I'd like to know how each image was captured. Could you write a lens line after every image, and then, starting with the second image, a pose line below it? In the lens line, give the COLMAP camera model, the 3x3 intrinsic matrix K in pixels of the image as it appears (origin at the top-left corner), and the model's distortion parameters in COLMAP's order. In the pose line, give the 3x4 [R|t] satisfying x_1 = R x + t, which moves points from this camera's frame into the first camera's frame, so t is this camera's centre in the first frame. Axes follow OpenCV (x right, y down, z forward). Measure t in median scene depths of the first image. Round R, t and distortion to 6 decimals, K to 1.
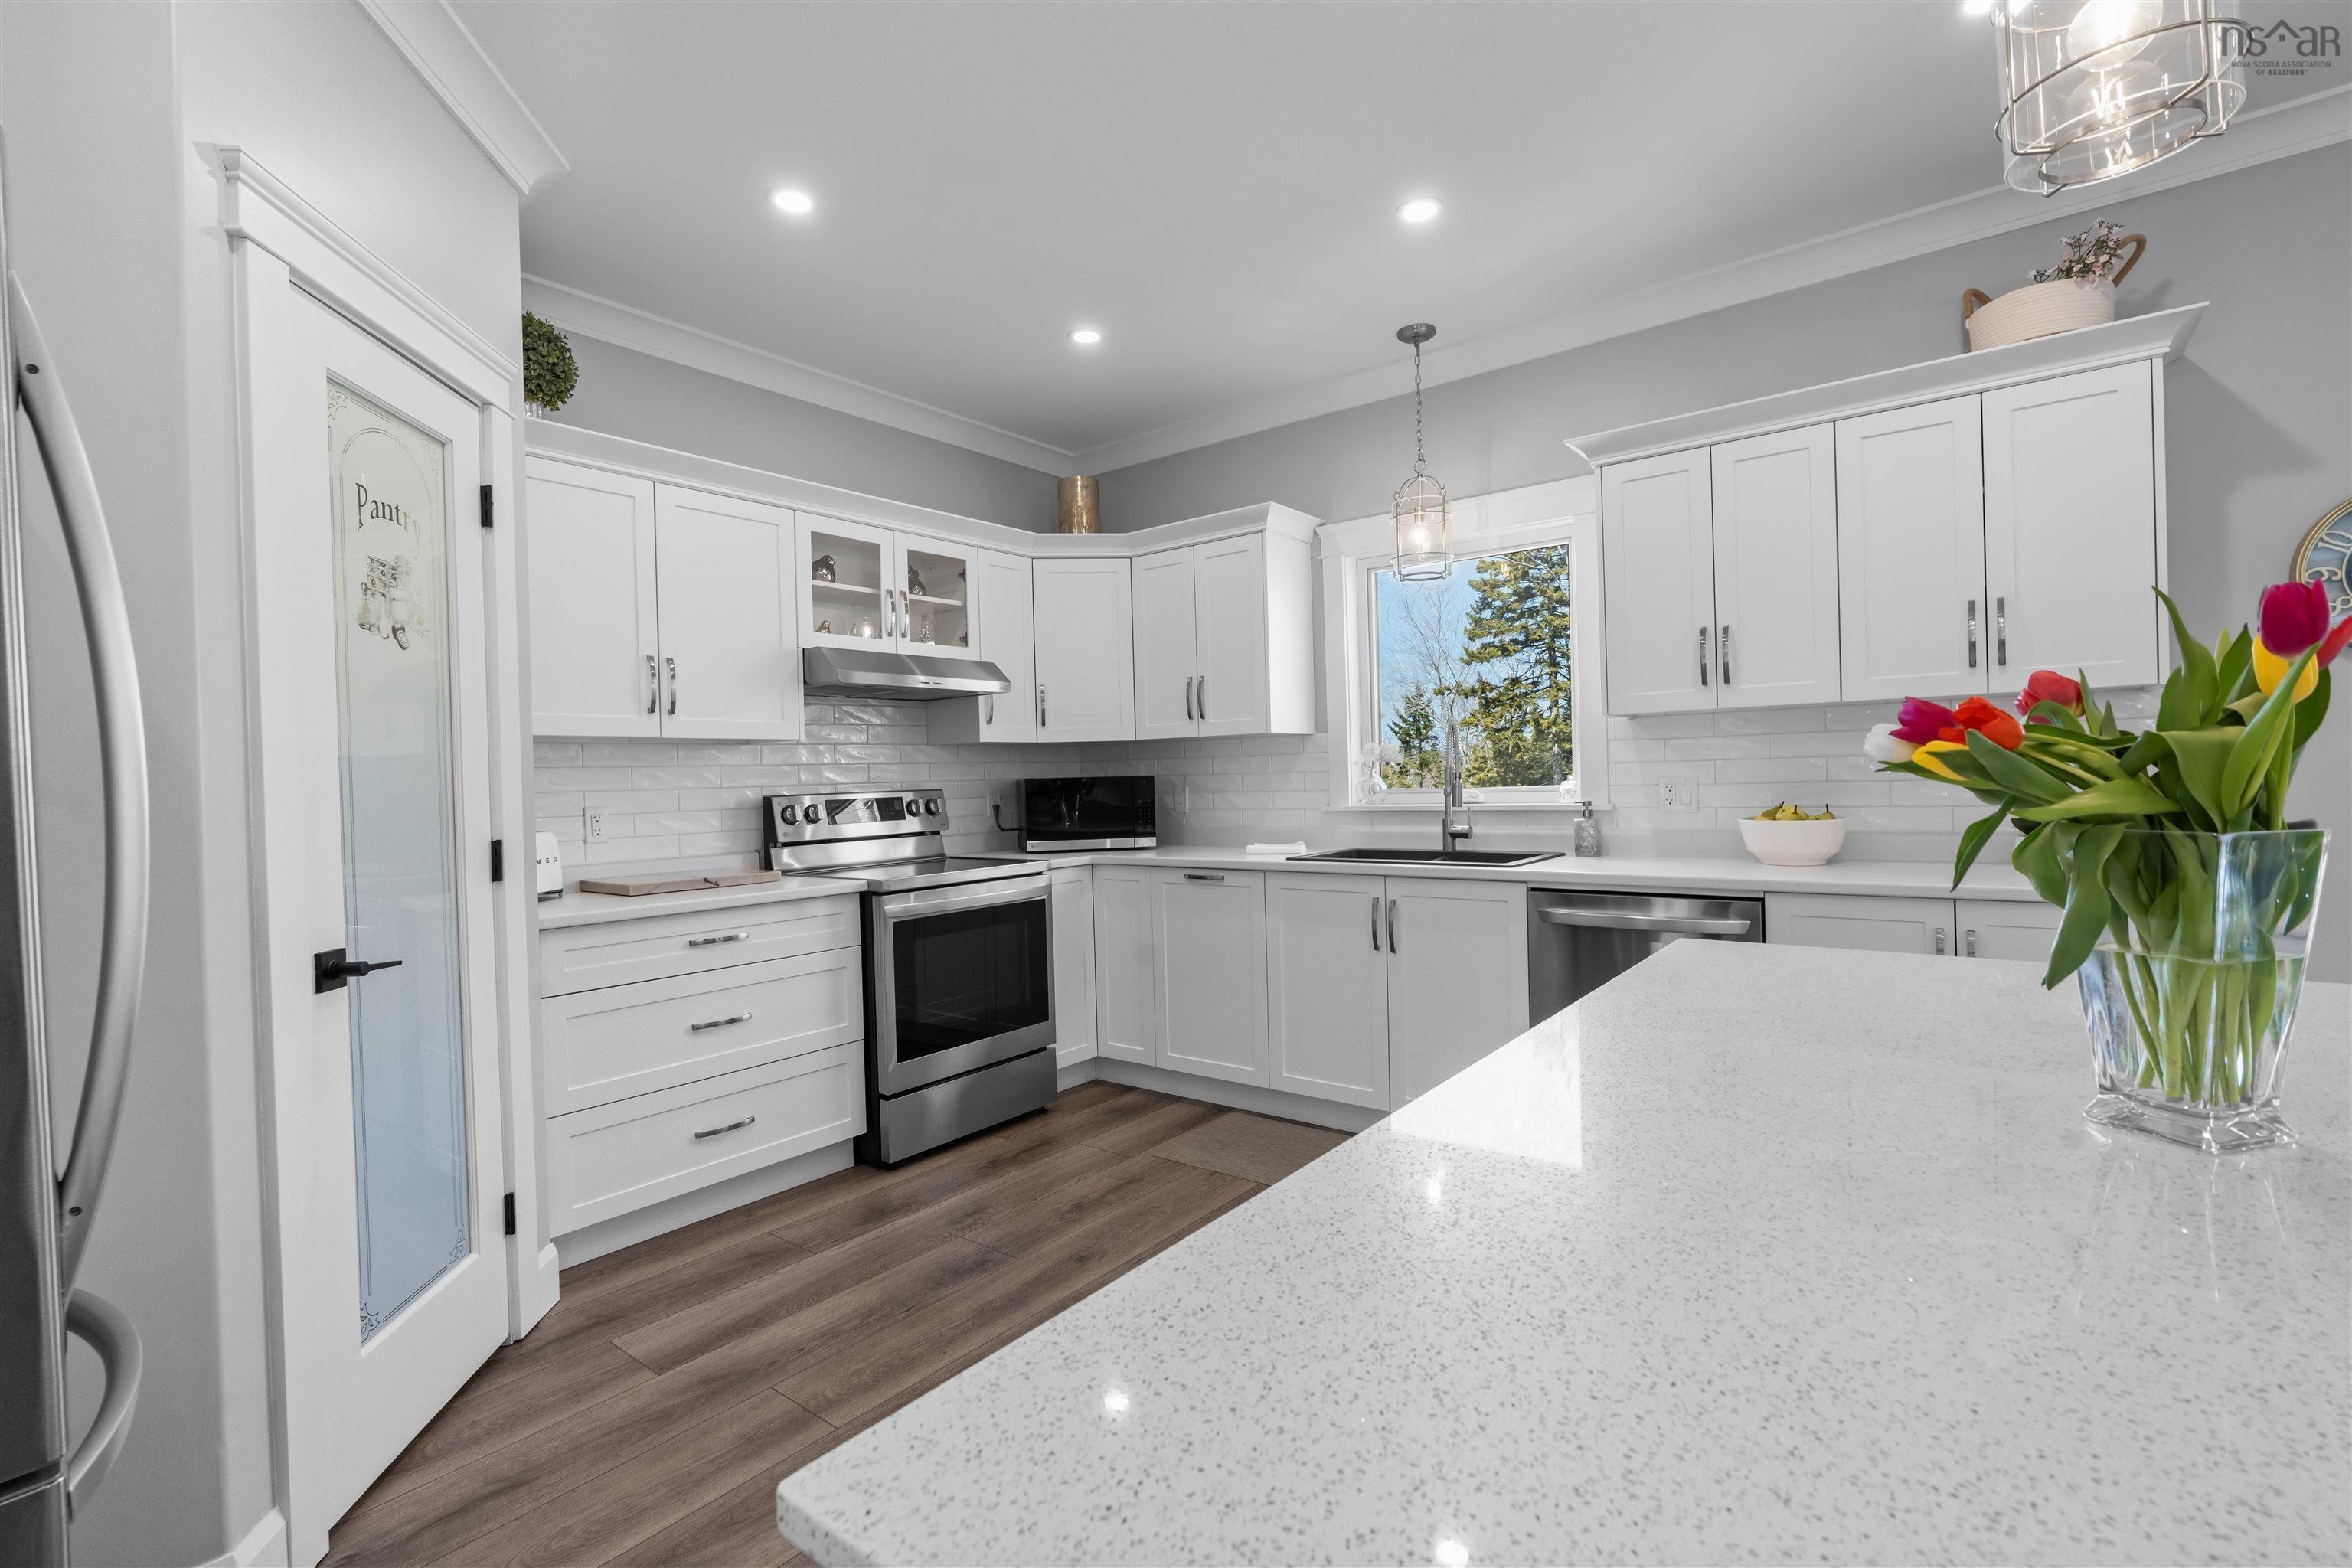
lens RADIAL K [[1051.1, 0, 1159.2], [0, 1051.1, 784.0], [0, 0, 1]] dist [-0.012250, 0.004397]
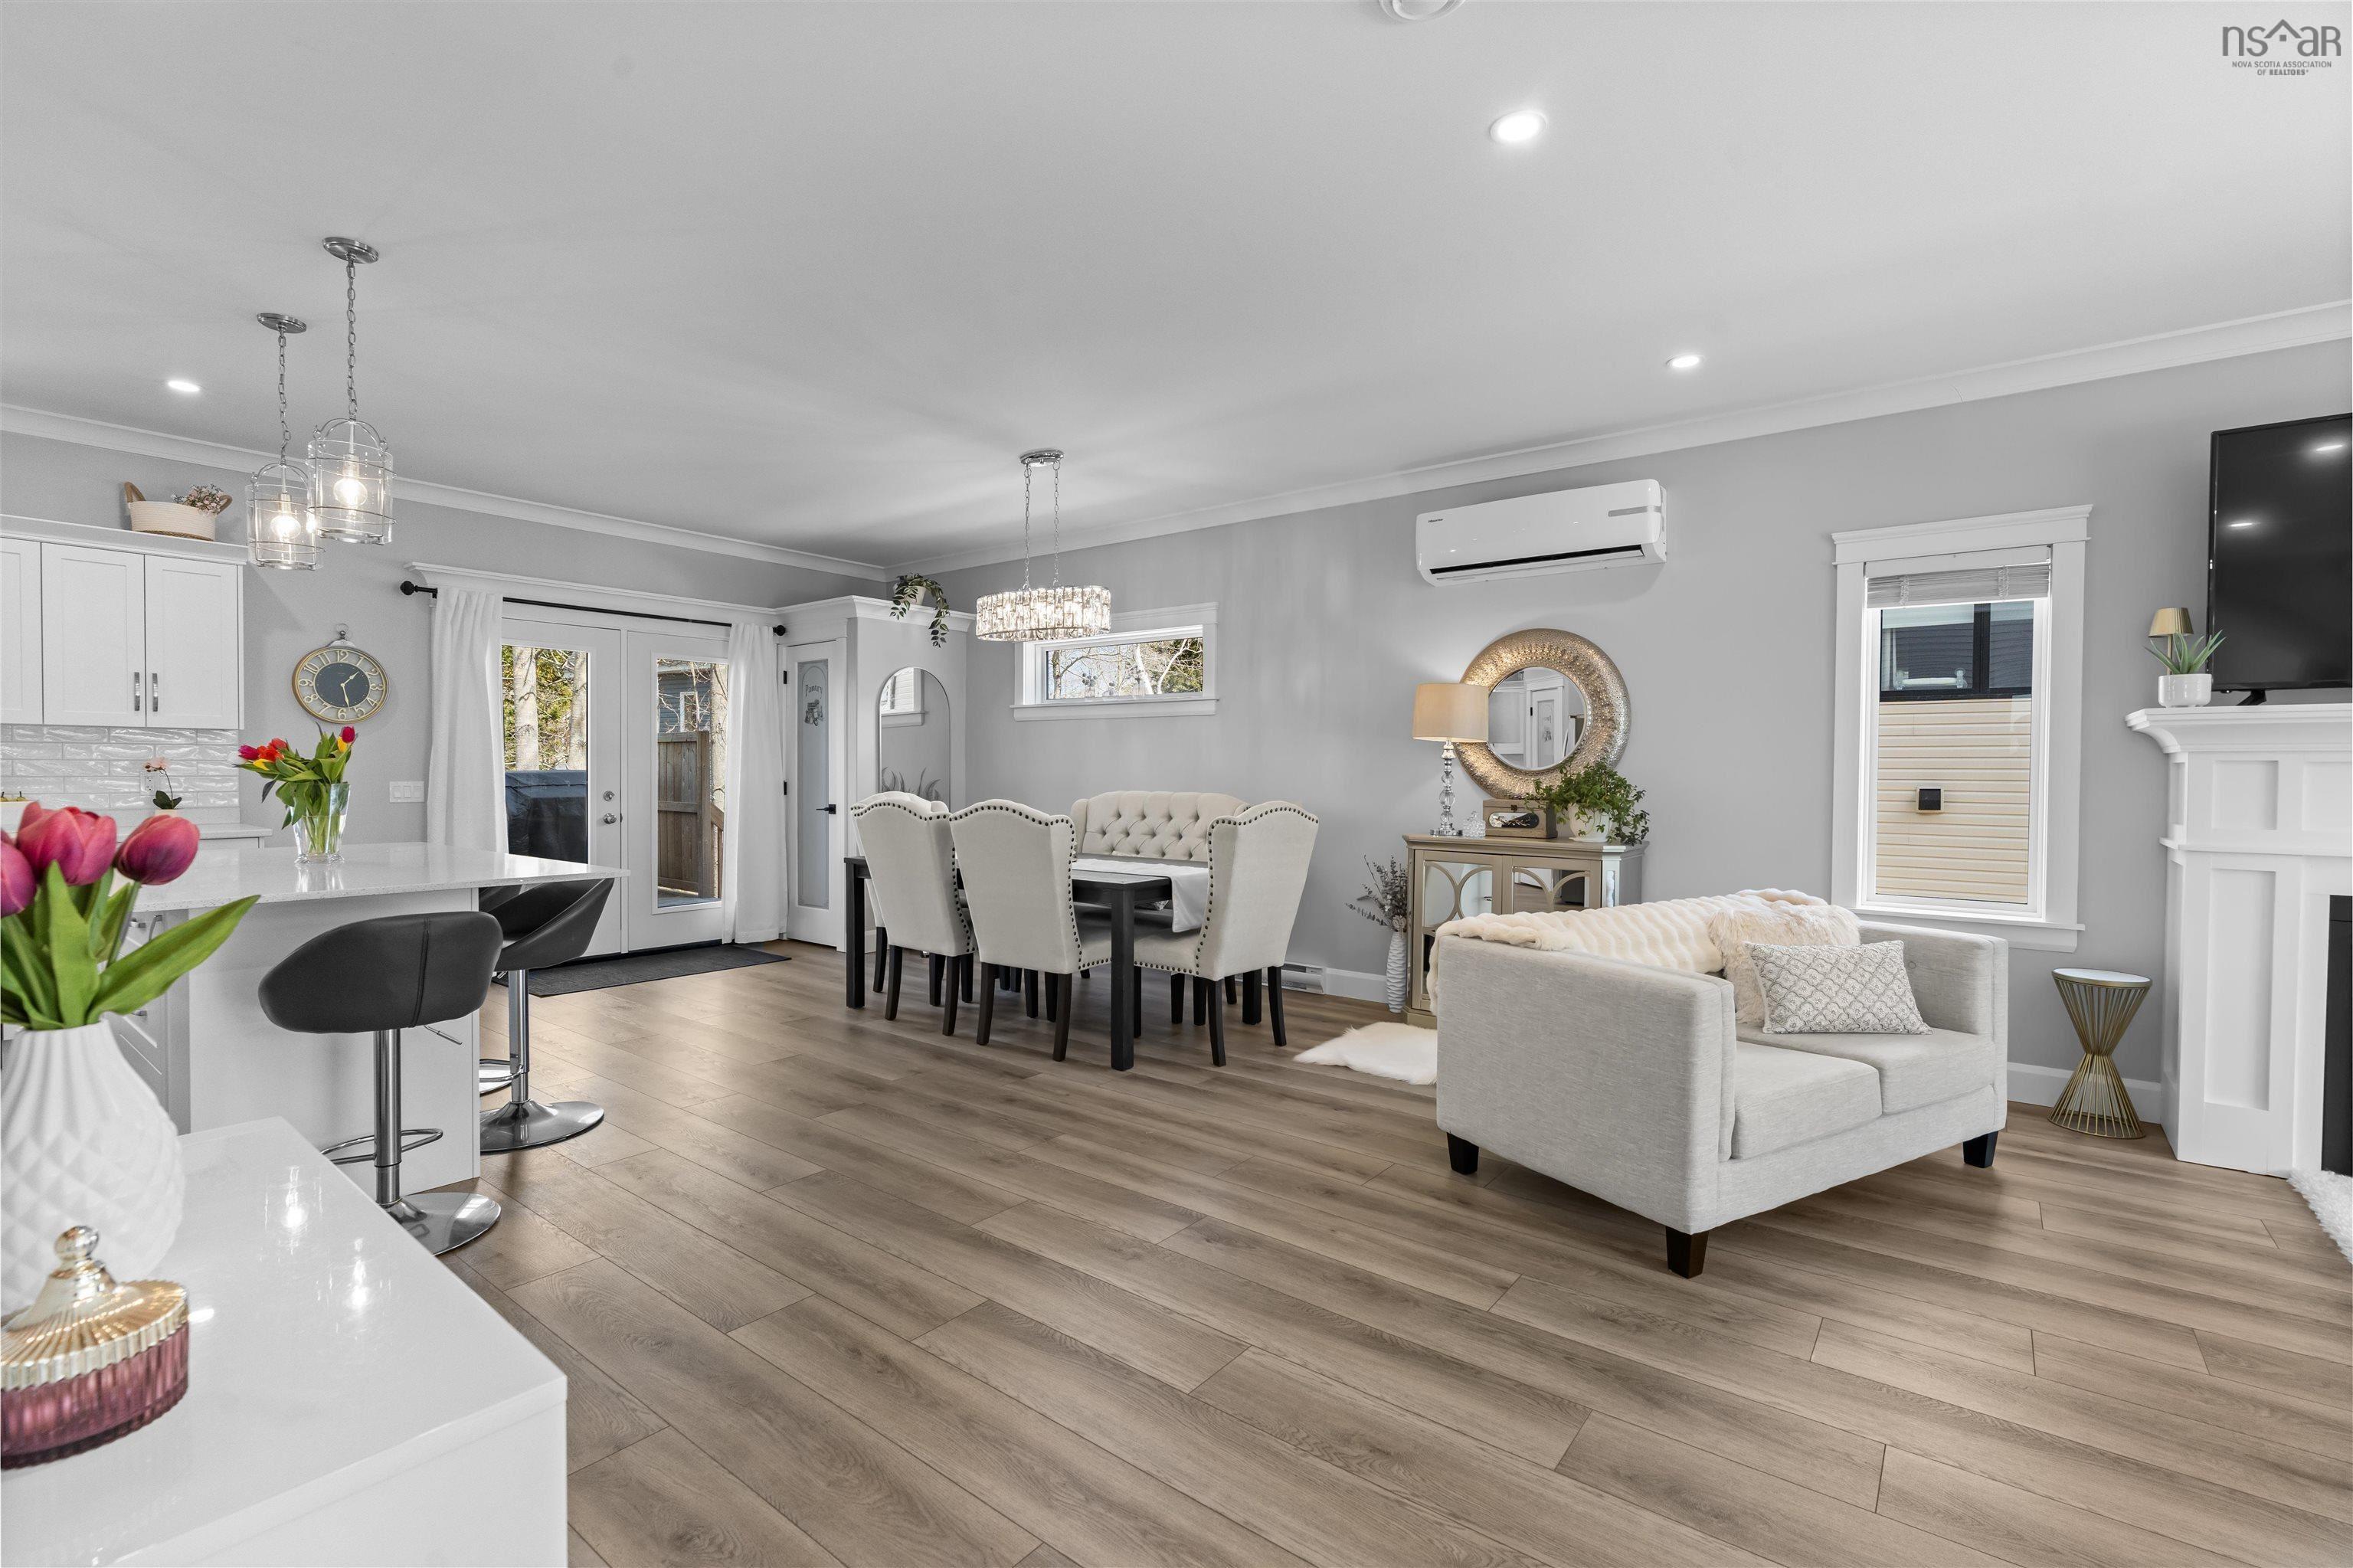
lens RADIAL K [[1051.6, 0, 1160.0], [0, 1051.6, 791.0], [0, 0, 1]] dist [-0.012250, 0.004397]
pose [[-0.002090, 0.006206, 0.999979, -0.697913], [-0.001334, 0.999980, -0.006209, 0.021310], [-0.999997, -0.001347, -0.002082, -0.506704]]
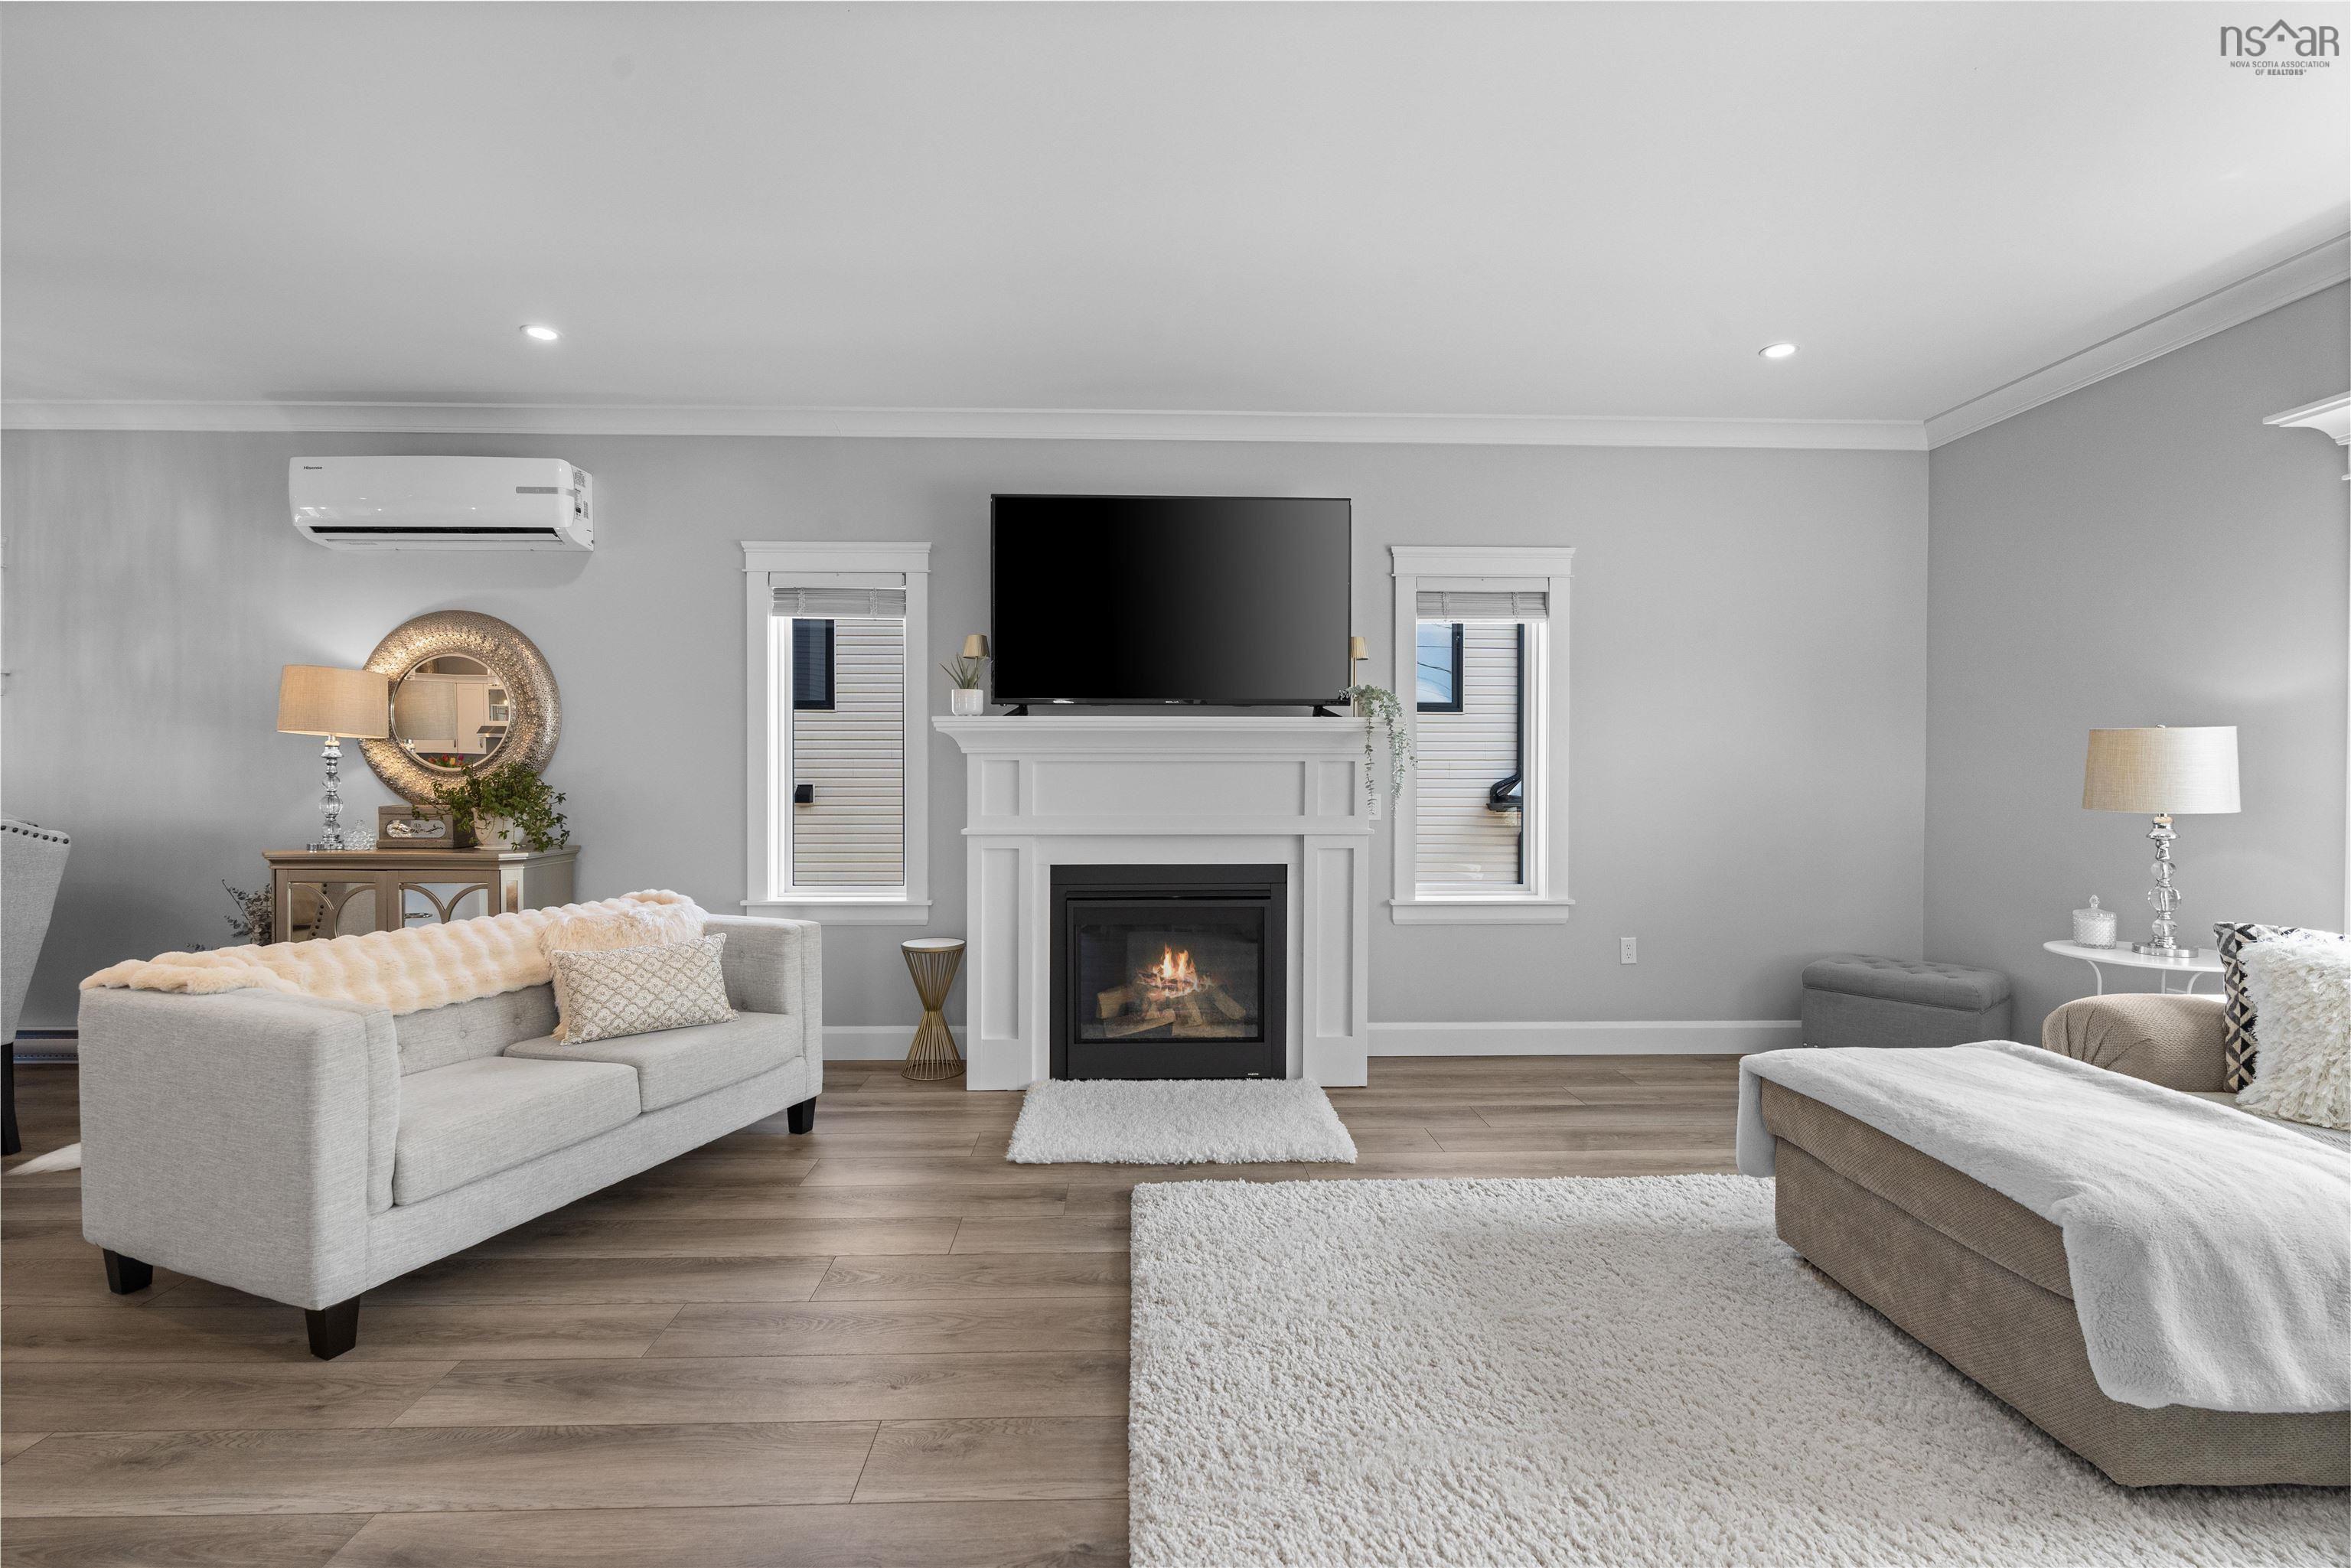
lens RADIAL K [[1050.6, 0, 1161.1], [0, 1050.6, 787.0], [0, 0, 1]] dist [-0.012250, 0.004397]
pose [[-0.643077, 0.014996, 0.765654, -0.771660], [0.019430, 0.999806, -0.003262, 0.023517], [-0.765555, 0.012779, -0.643244, -0.850032]]
